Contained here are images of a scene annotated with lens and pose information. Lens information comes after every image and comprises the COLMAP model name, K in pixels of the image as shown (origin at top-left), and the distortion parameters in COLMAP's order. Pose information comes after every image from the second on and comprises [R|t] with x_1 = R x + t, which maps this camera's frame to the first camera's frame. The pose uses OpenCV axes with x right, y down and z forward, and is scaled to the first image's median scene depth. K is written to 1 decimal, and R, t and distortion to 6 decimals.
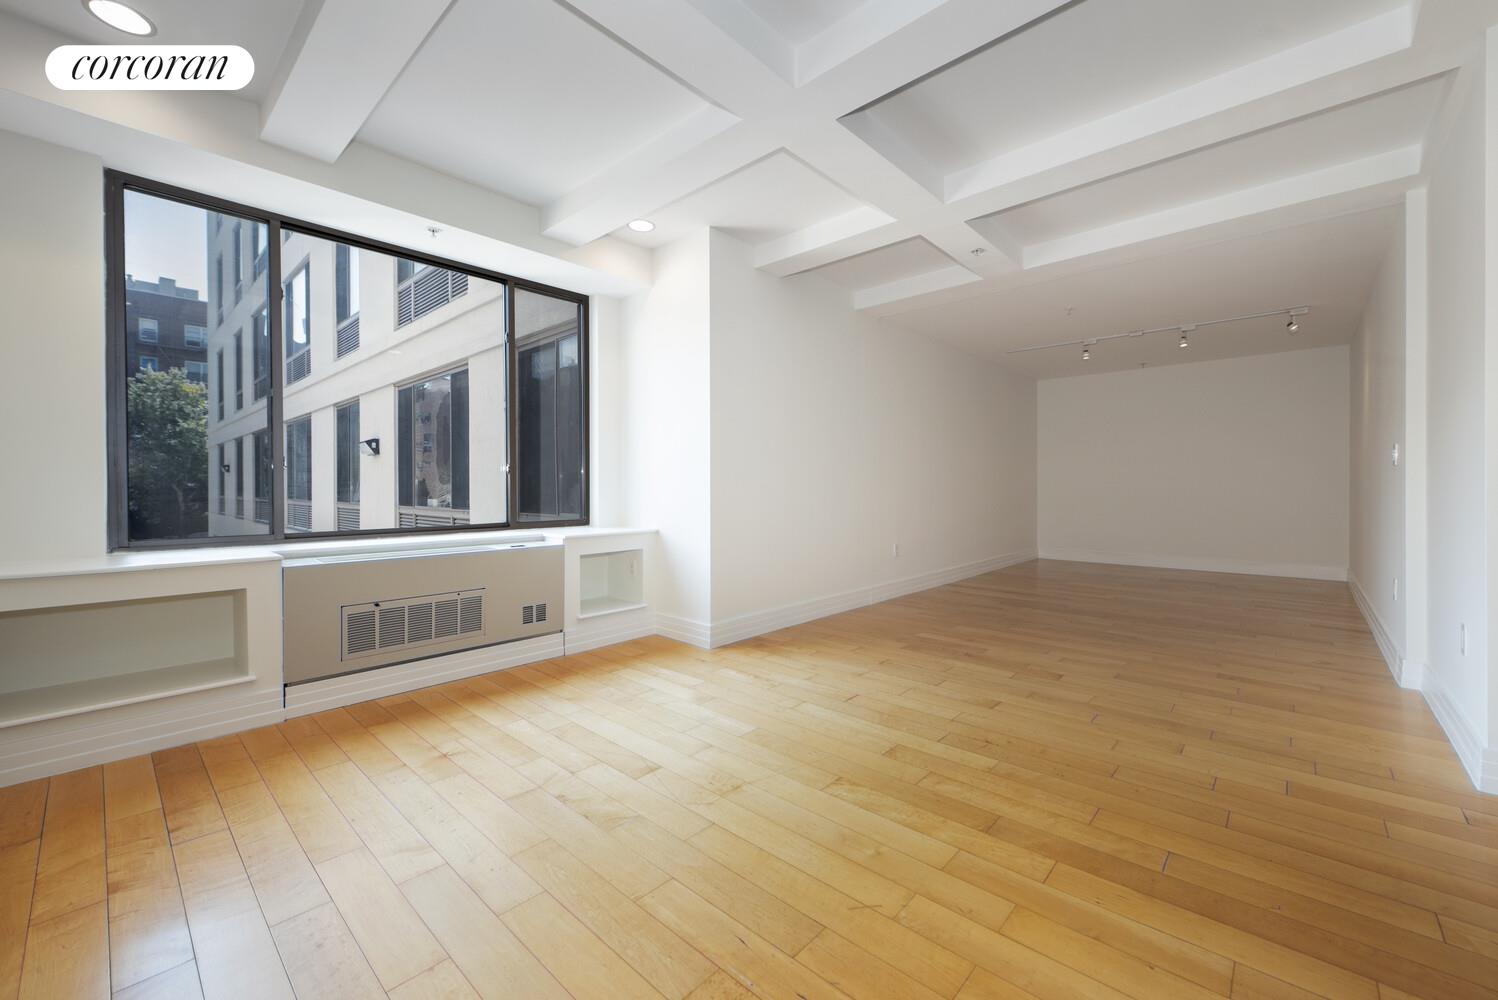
lens RADIAL K [[593.6, 0, 749.0], [0, 593.6, 500.0], [0, 0, 1]] dist [-0.000952, -0.000140]
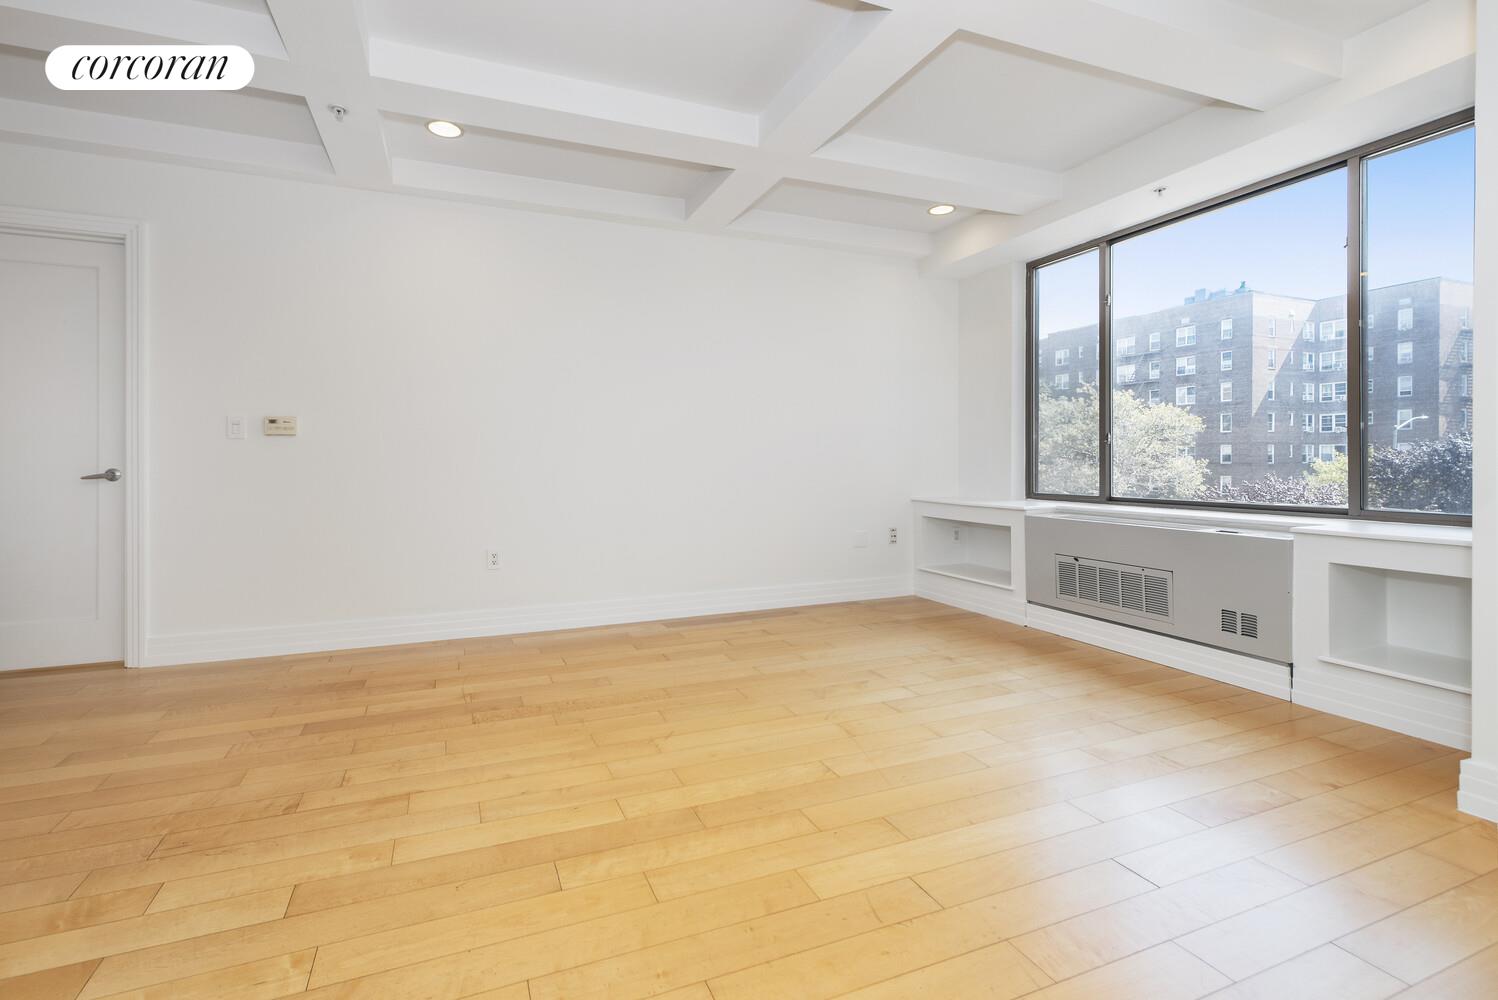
lens RADIAL K [[679.5, 0, 722.9], [0, 679.5, 455.6], [0, 0, 1]] dist [0.021894, 0.000019]
pose [[-0.432350, -0.000339, -0.901706, 0.849458], [-0.009865, 0.999942, 0.004354, -0.024398], [0.901652, 0.010778, -0.432329, 0.921674]]
